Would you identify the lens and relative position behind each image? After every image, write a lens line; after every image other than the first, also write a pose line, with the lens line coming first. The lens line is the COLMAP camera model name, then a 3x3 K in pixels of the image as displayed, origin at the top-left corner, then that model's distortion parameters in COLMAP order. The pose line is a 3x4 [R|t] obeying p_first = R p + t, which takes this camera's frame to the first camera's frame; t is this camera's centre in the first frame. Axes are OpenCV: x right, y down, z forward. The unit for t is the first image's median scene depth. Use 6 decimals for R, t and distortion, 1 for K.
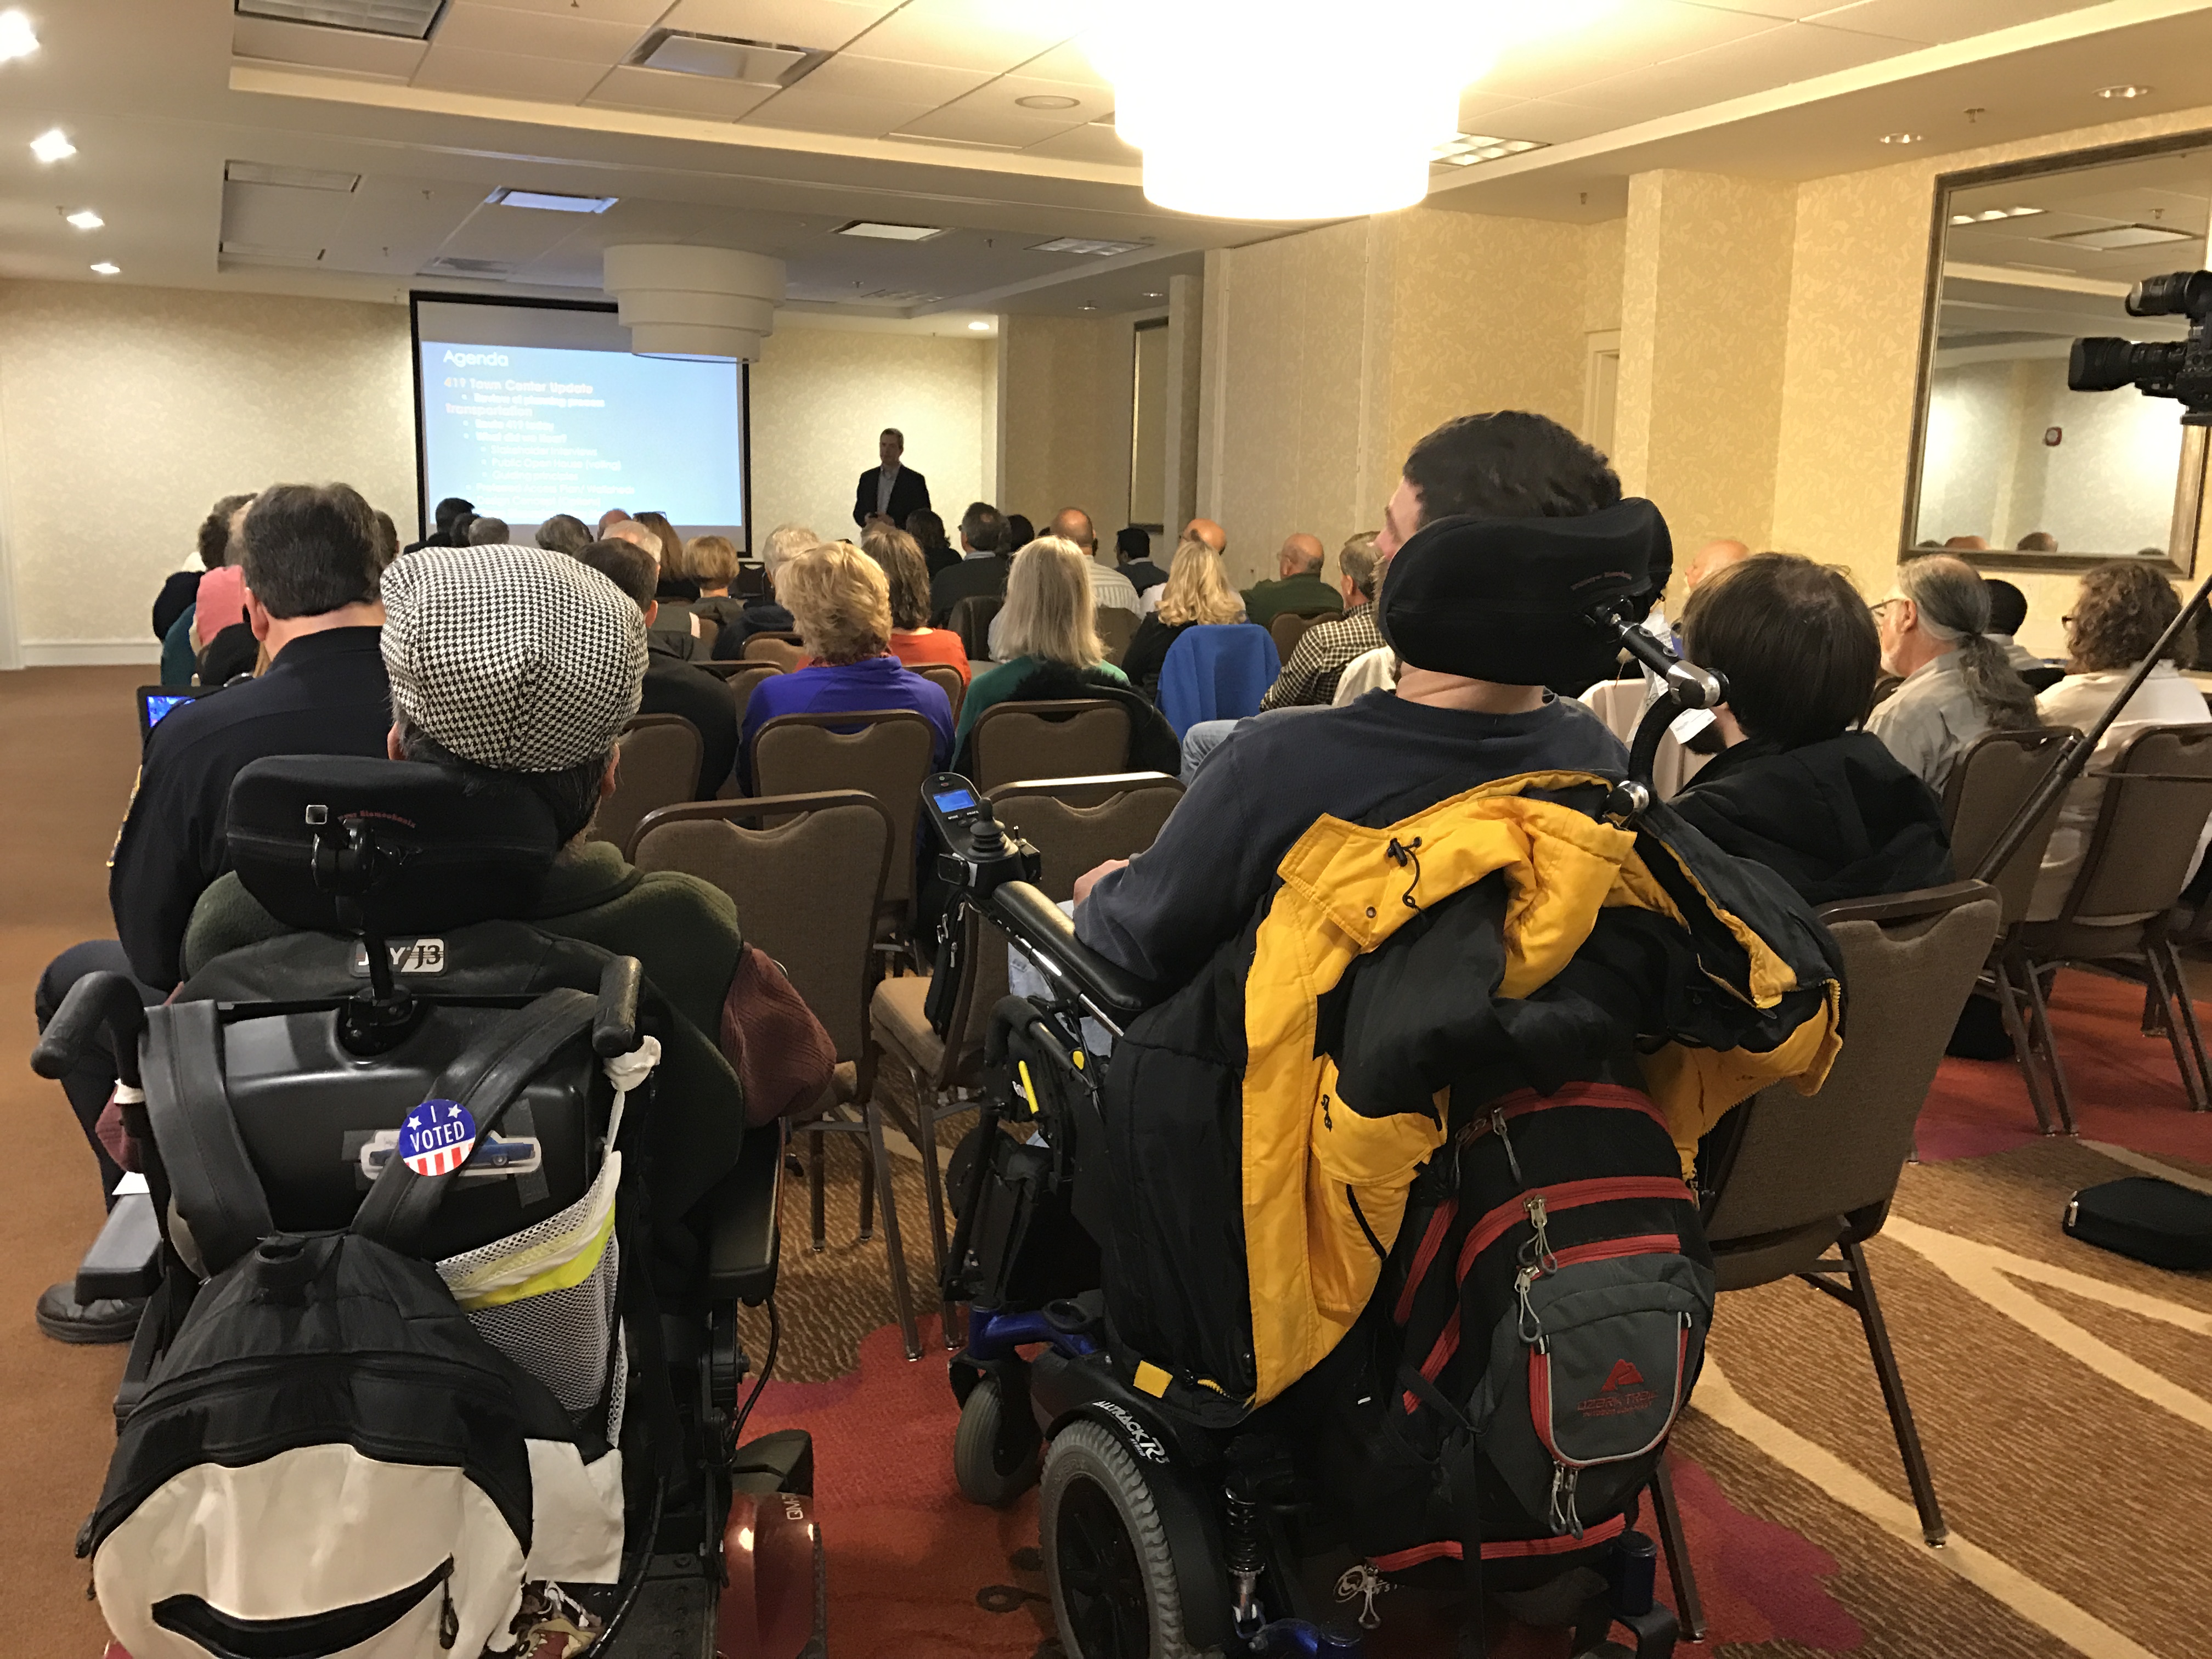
lens RADIAL K [[1815.4, 0, 1091.0], [0, 1815.4, 812.9], [0, 0, 1]] dist [0.030544, -0.030137]
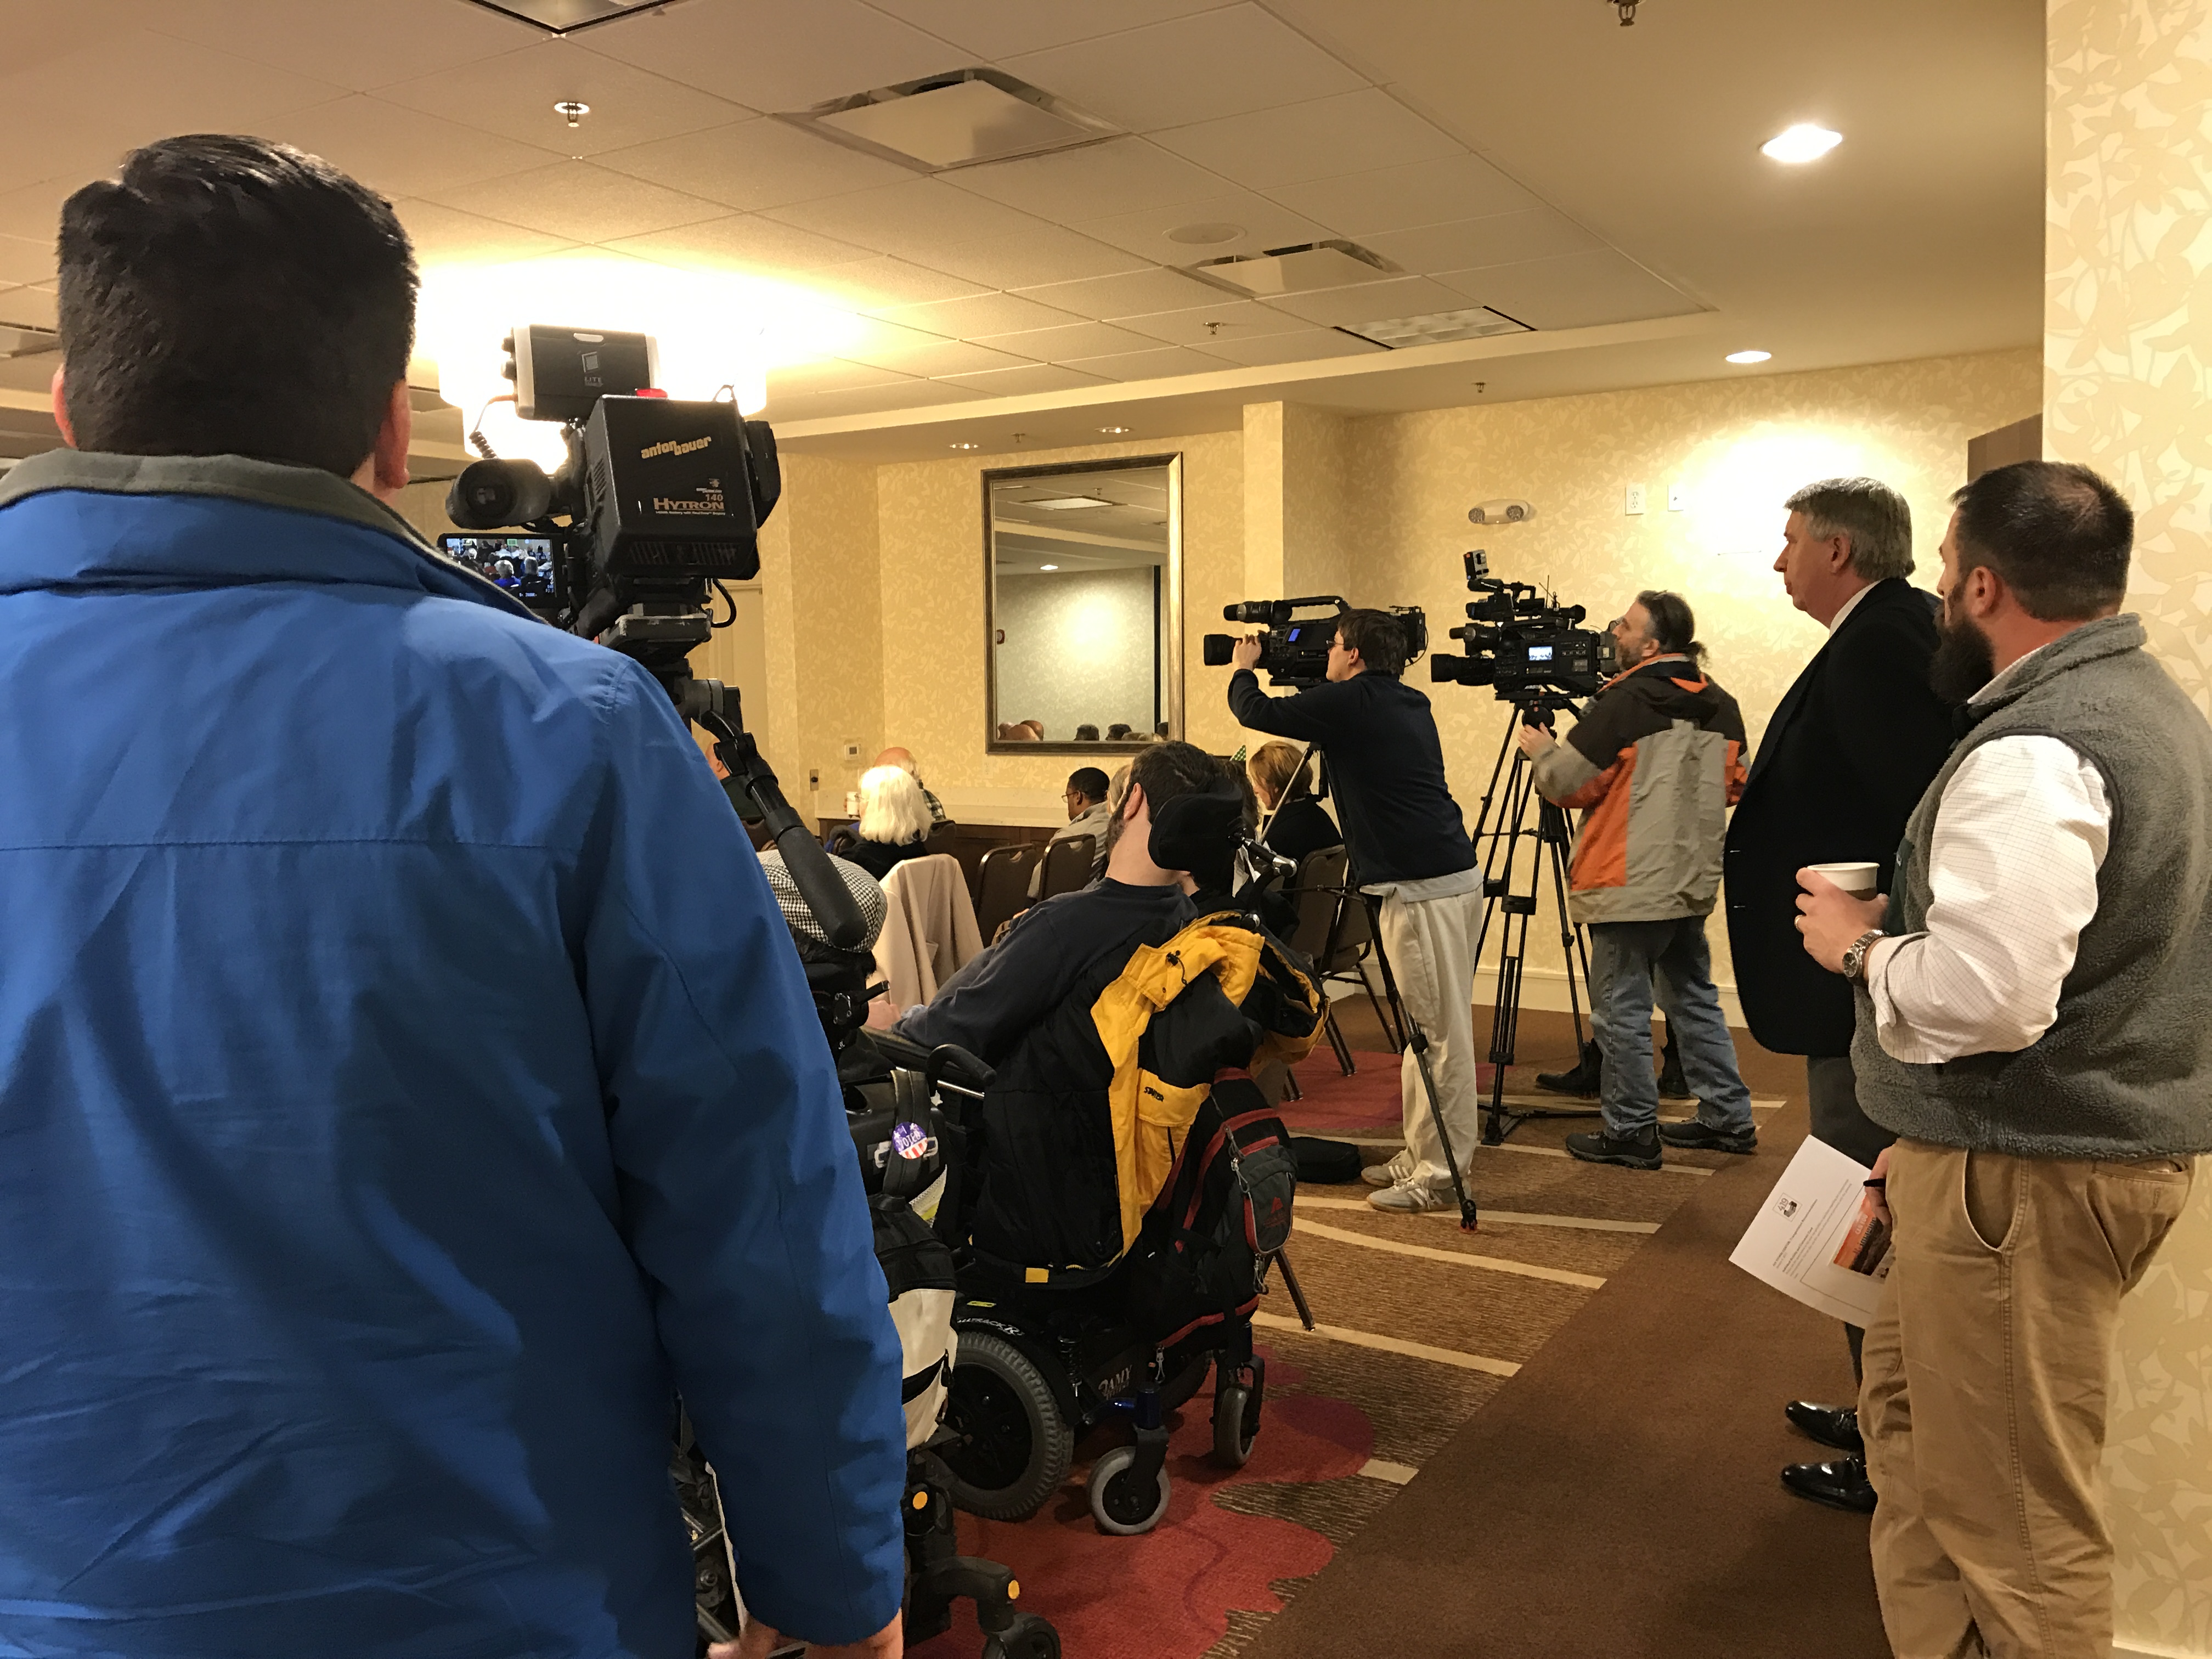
lens RADIAL K [[1815.4, 0, 1097.4], [0, 1815.4, 811.0], [0, 0, 1]] dist [0.030544, -0.030137]
pose [[0.836279, -0.069542, 0.543876, -0.763346], [0.121171, 0.990839, -0.059623, -0.023799], [-0.534748, 0.115763, 0.837045, -0.514881]]
